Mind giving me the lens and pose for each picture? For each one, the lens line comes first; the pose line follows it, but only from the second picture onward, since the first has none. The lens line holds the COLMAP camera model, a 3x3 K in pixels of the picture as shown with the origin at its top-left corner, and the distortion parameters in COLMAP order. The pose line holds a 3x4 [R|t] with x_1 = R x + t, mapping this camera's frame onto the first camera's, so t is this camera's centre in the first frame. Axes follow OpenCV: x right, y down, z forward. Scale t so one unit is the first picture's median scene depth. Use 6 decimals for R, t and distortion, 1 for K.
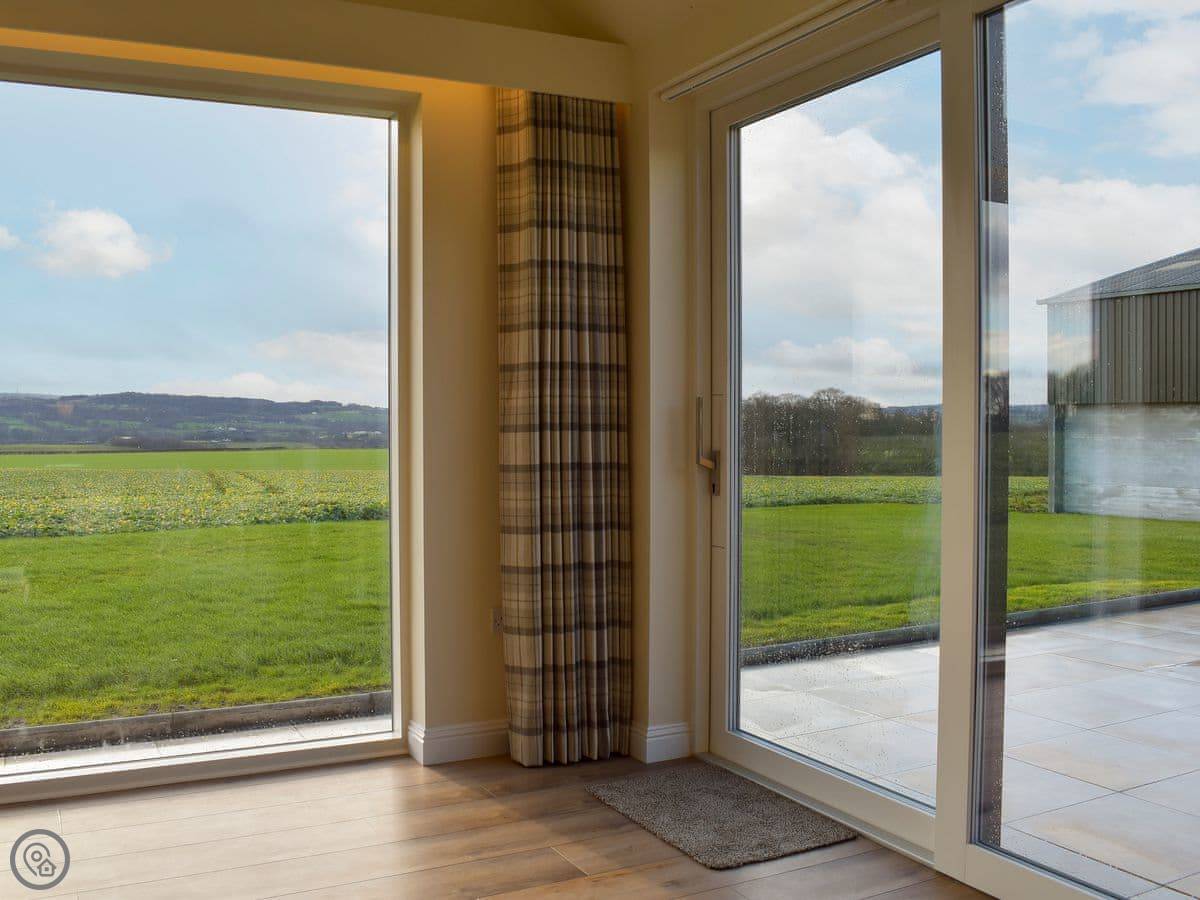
lens RADIAL K [[1169.6, 0, 600.0], [0, 1169.6, 450.0], [0, 0, 1]] dist [-0.095661, -0.010360]
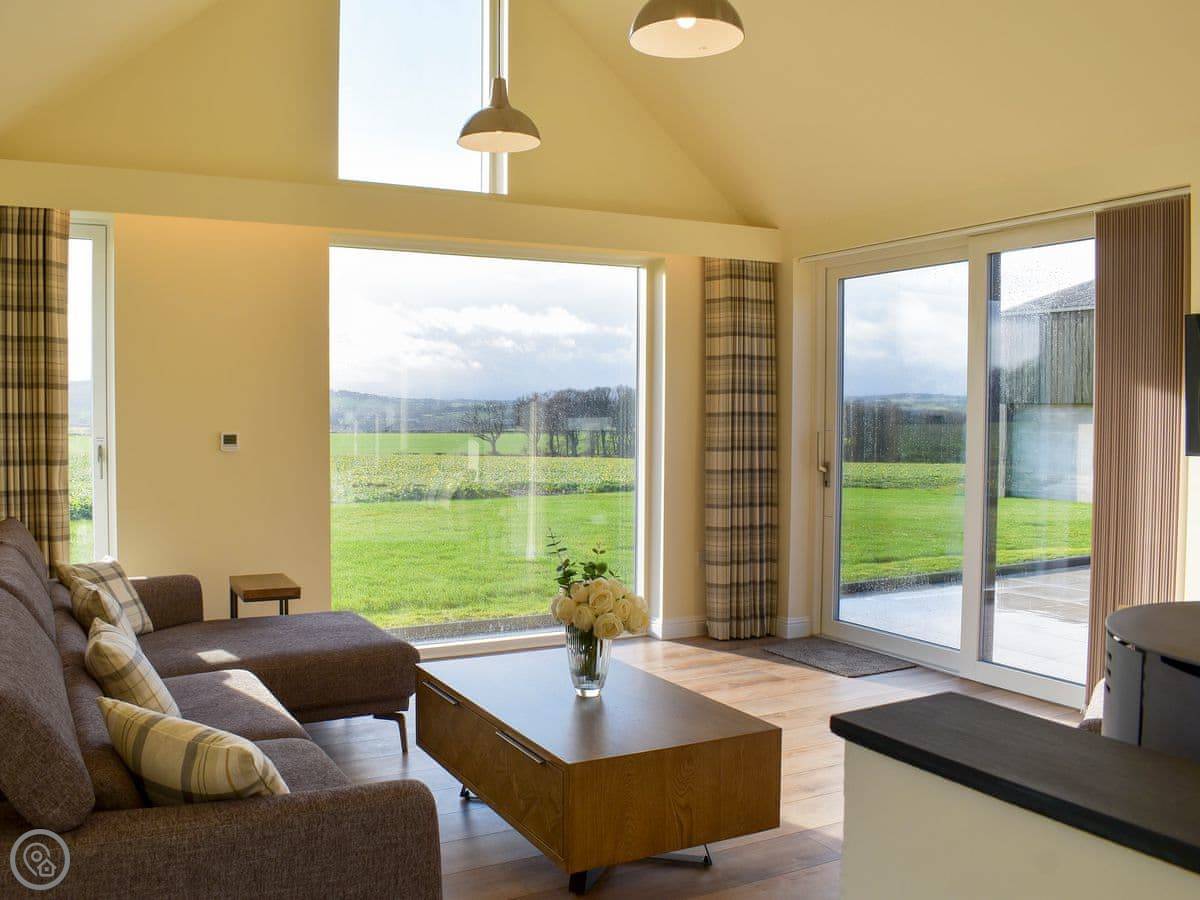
lens RADIAL K [[1080.6, 0, 600.0], [0, 1080.6, 450.0], [0, 0, 1]] dist [-0.106070, -0.004257]
pose [[0.999875, 0.007198, 0.014097, -0.270395], [-0.007378, 0.999891, 0.012770, -0.036330], [-0.014004, -0.012872, 0.999819, -0.626870]]
